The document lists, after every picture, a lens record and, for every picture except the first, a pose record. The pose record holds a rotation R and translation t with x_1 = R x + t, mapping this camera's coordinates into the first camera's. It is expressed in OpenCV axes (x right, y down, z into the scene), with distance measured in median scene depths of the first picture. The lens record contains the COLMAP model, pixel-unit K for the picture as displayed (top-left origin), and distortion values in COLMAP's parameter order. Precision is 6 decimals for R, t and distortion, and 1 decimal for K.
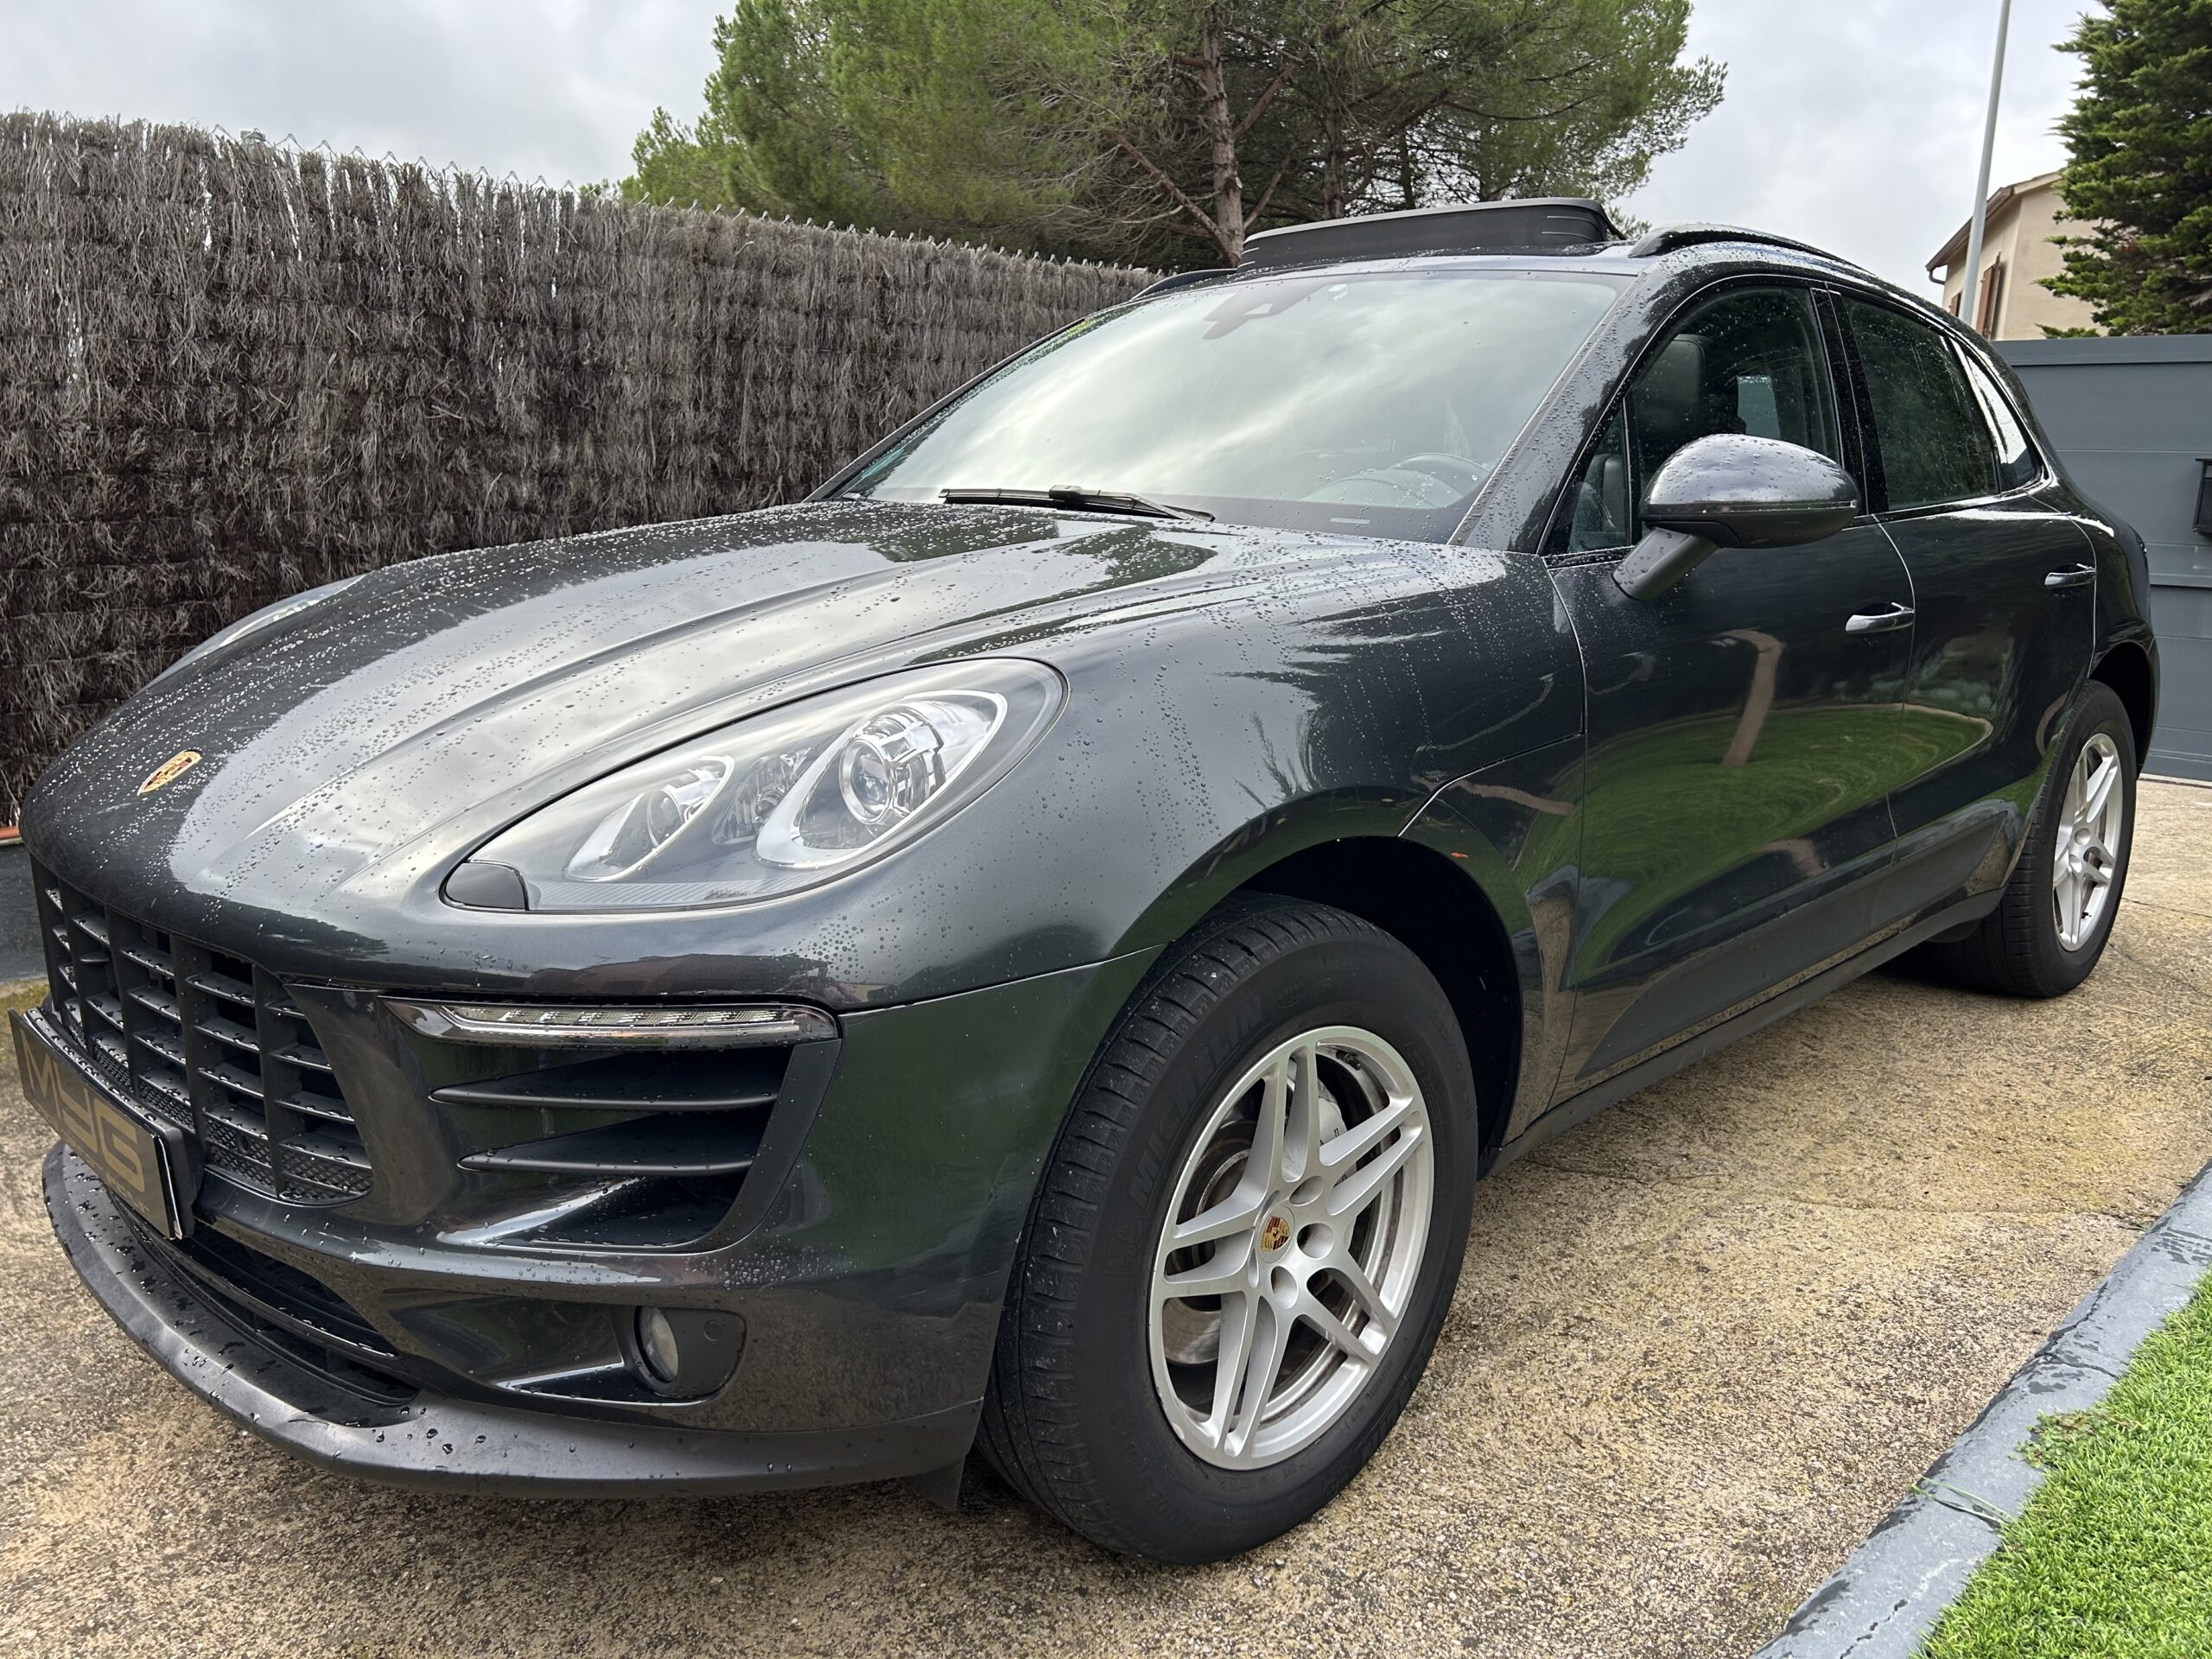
lens RADIAL K [[1689.7, 0, 1105.1], [0, 1689.7, 833.3], [0, 0, 1]] dist [0.058602, -0.072401]
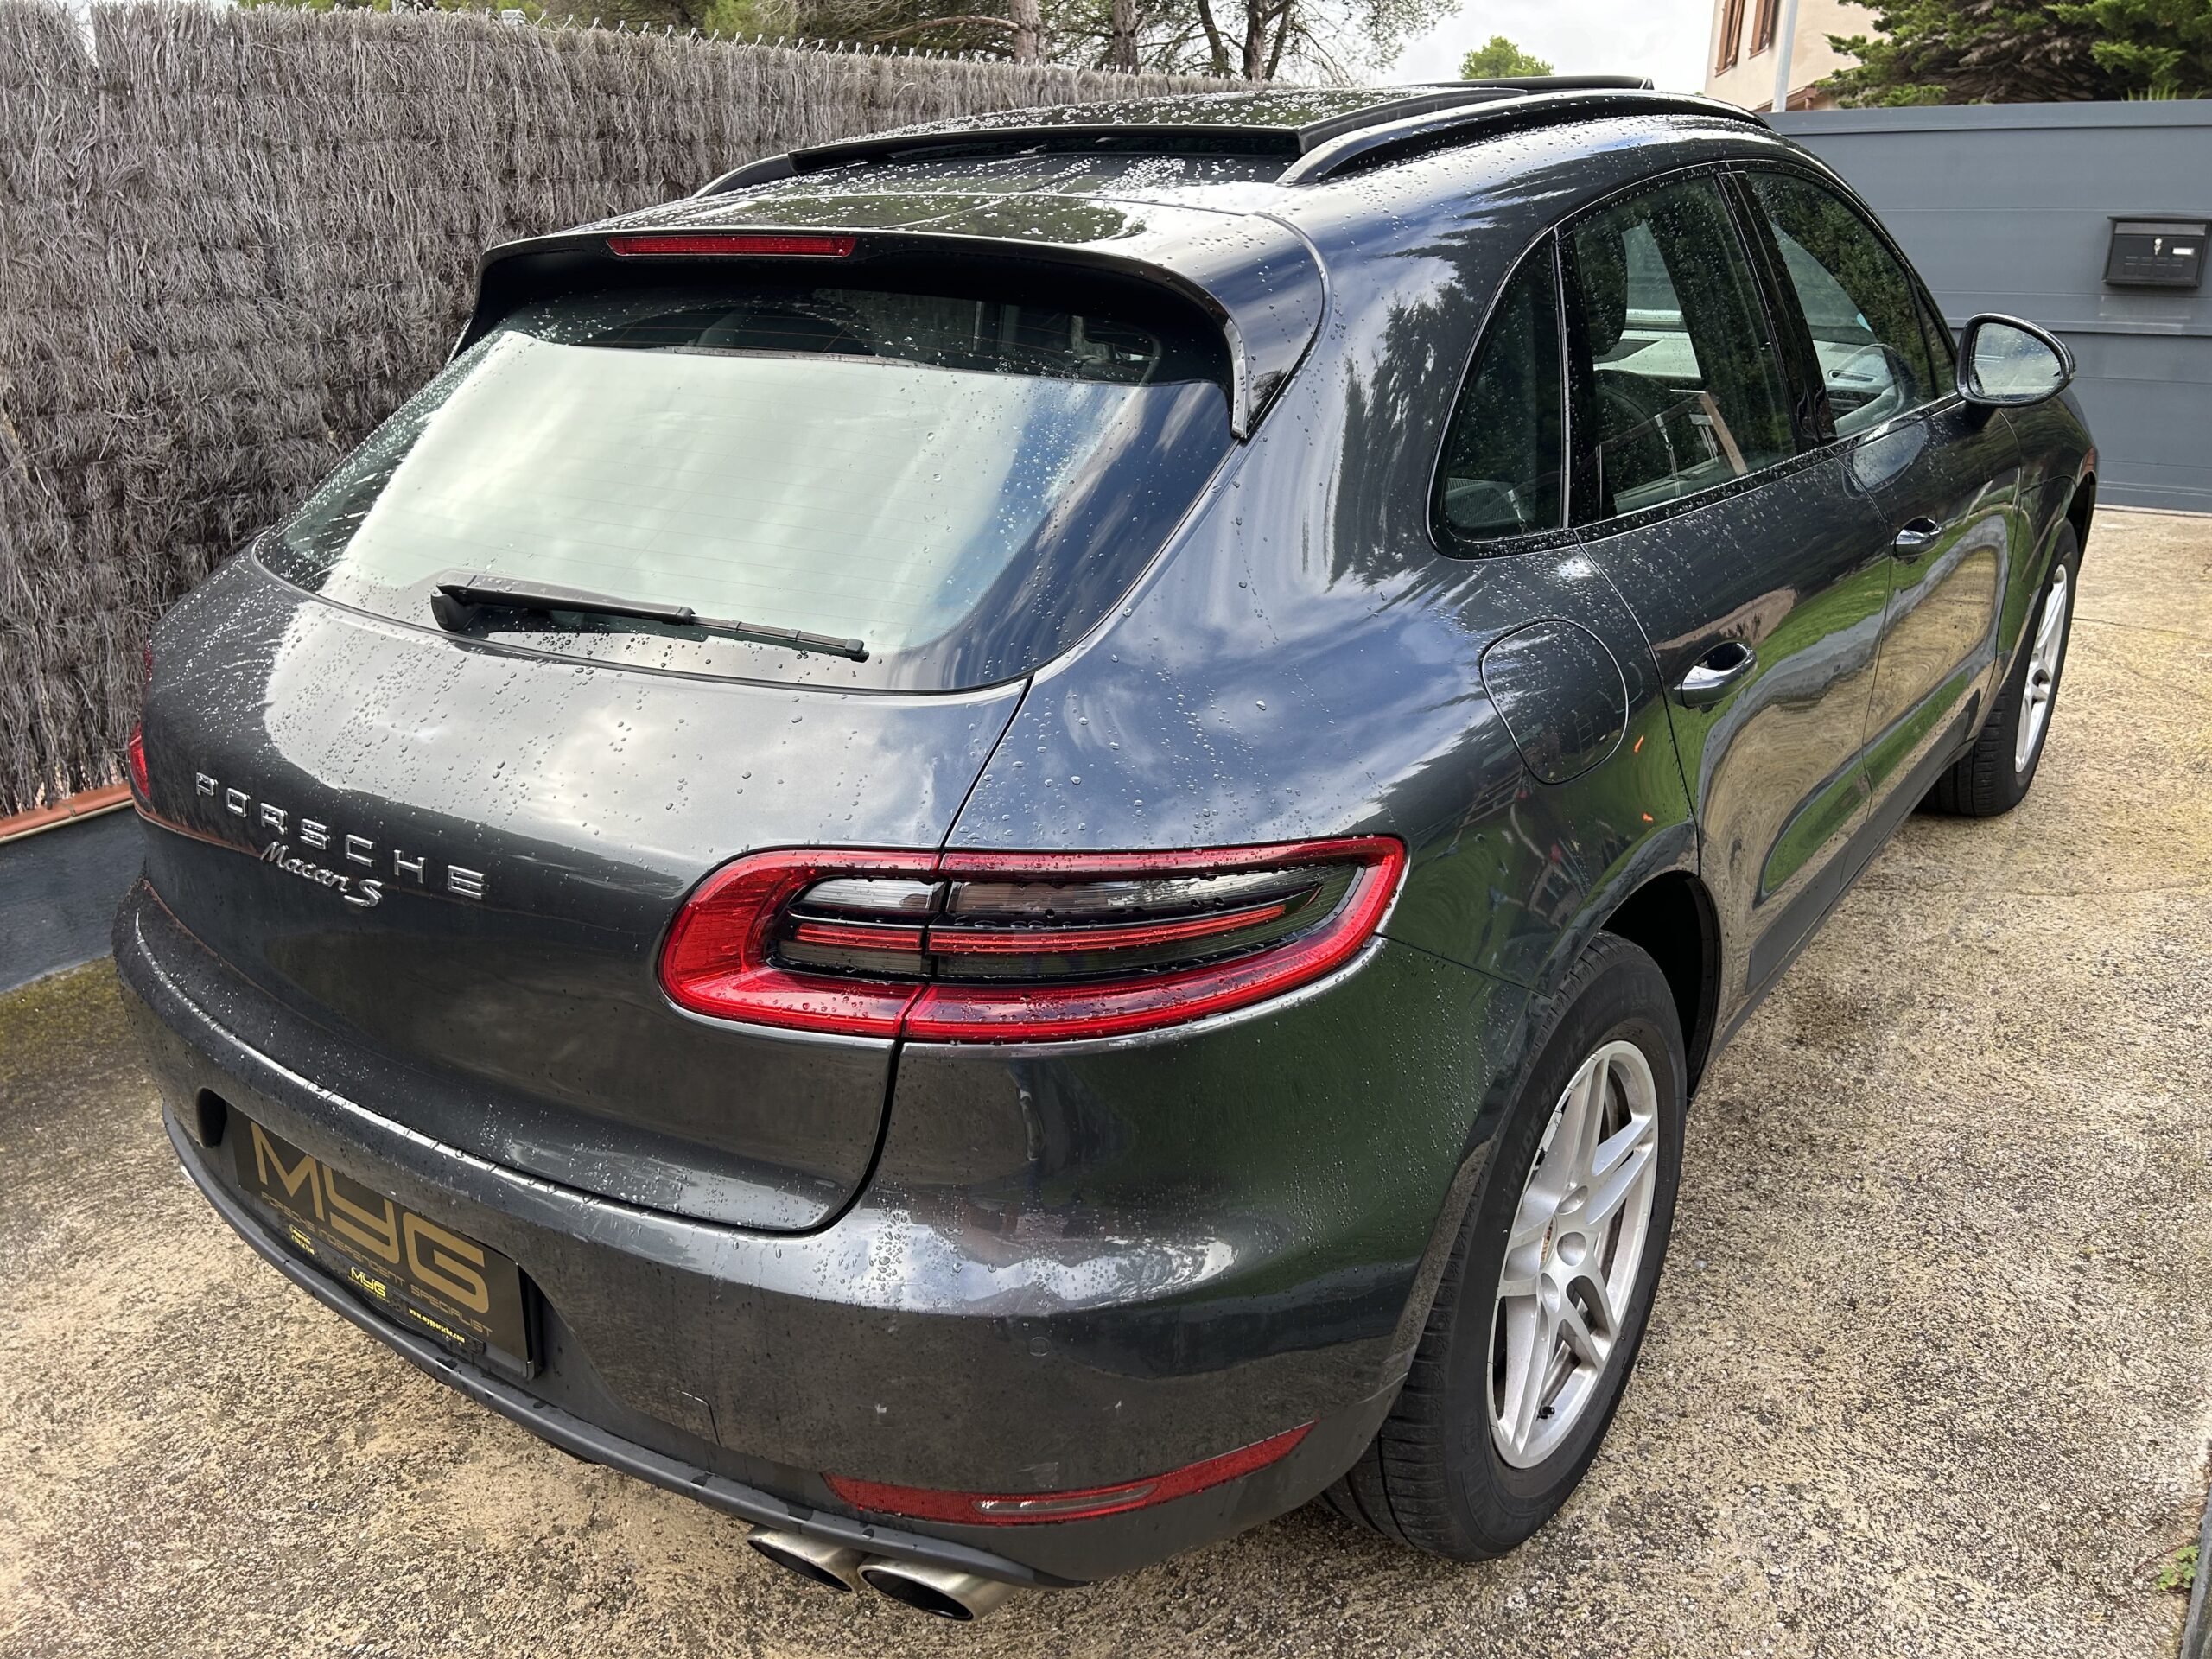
lens RADIAL K [[1666.9, 0, 1139.0], [0, 1666.9, 836.1], [0, 0, 1]] dist [0.052152, -0.057338]
pose [[0.988365, -0.086935, 0.124811, -0.273442], [0.067001, 0.985504, 0.155862, -0.049353], [-0.136552, -0.145686, 0.979862, -0.111827]]
